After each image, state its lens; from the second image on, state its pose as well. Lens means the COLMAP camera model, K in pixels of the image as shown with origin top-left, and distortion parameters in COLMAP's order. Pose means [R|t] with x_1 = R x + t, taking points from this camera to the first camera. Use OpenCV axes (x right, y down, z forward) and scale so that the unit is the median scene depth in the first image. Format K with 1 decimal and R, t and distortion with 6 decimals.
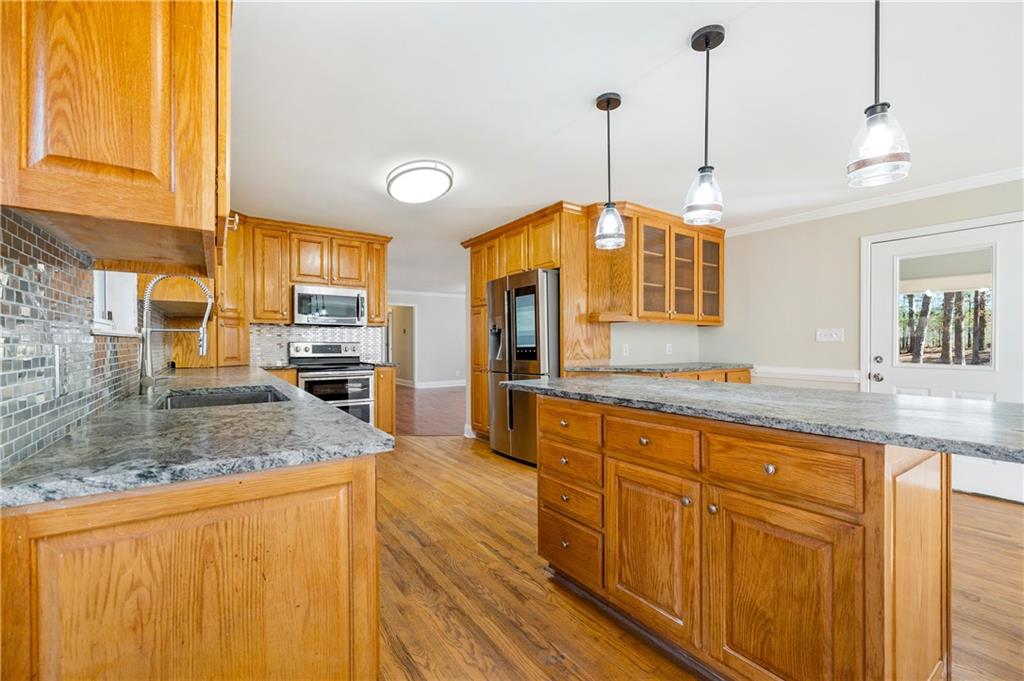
lens RADIAL K [[431.4, 0, 513.0], [0, 431.4, 344.4], [0, 0, 1]] dist [-0.002182, 0.000208]
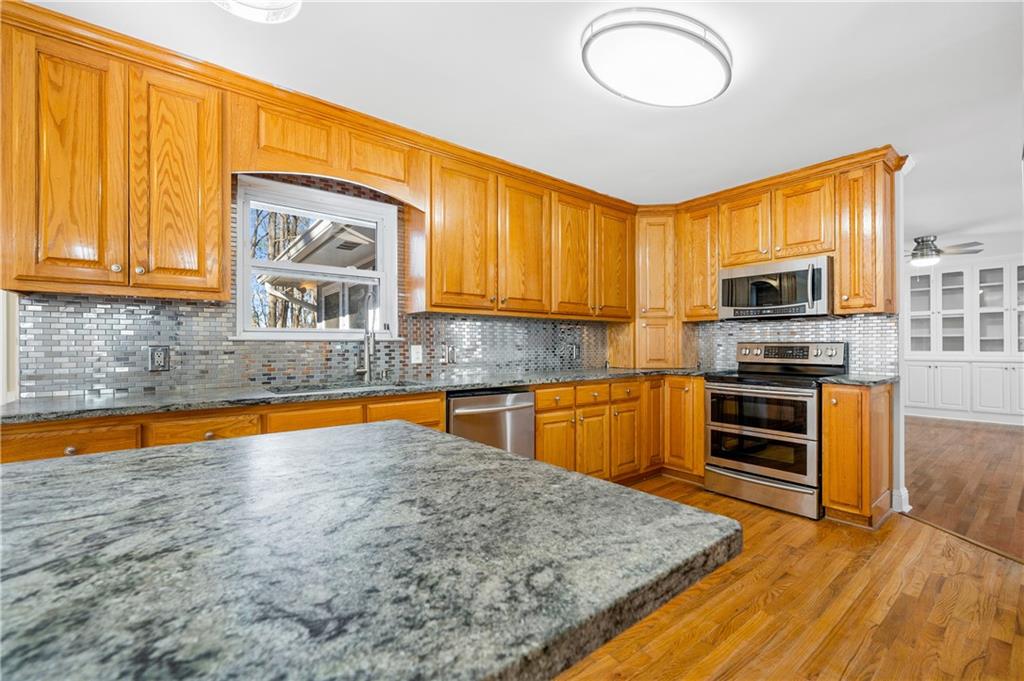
lens RADIAL K [[431.4, 0, 514.8], [0, 431.4, 343.6], [0, 0, 1]] dist [-0.002182, 0.000208]
pose [[0.056863, -0.002543, -0.998379, 0.350928], [0.005828, 0.999981, -0.002215, -0.005015], [0.998365, -0.005692, 0.056877, 0.789635]]
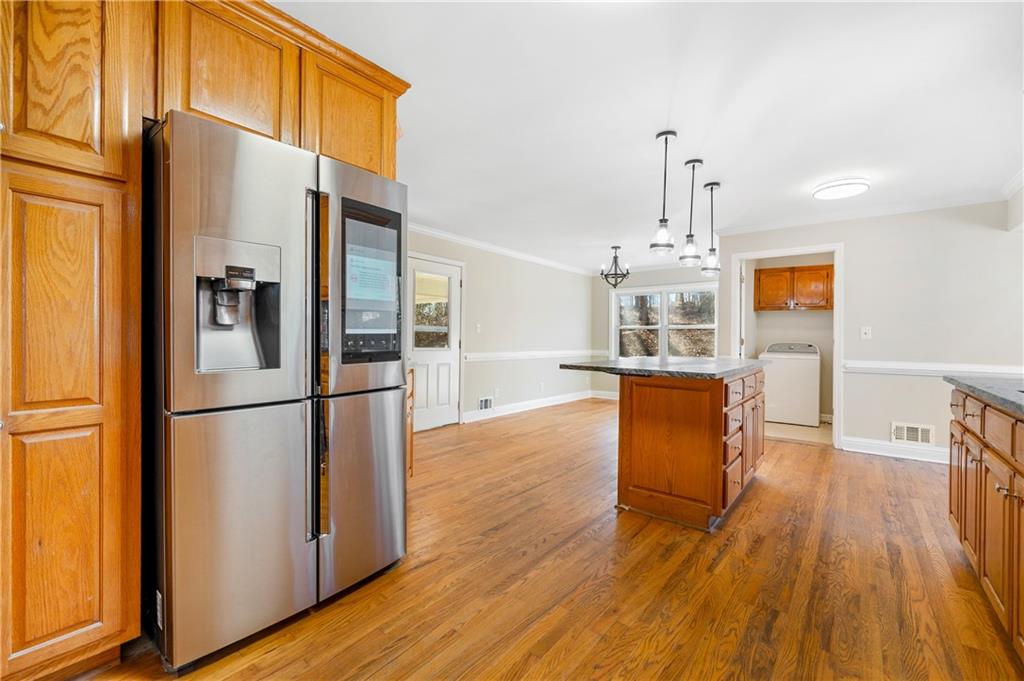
lens RADIAL K [[431.4, 0, 511.8], [0, 431.4, 344.0], [0, 0, 1]] dist [-0.002182, 0.000208]
pose [[-0.288159, -0.002308, 0.957580, -0.562040], [-0.005143, 0.999986, 0.000863, 0.019055], [-0.957569, -0.004676, -0.288167, 1.199761]]
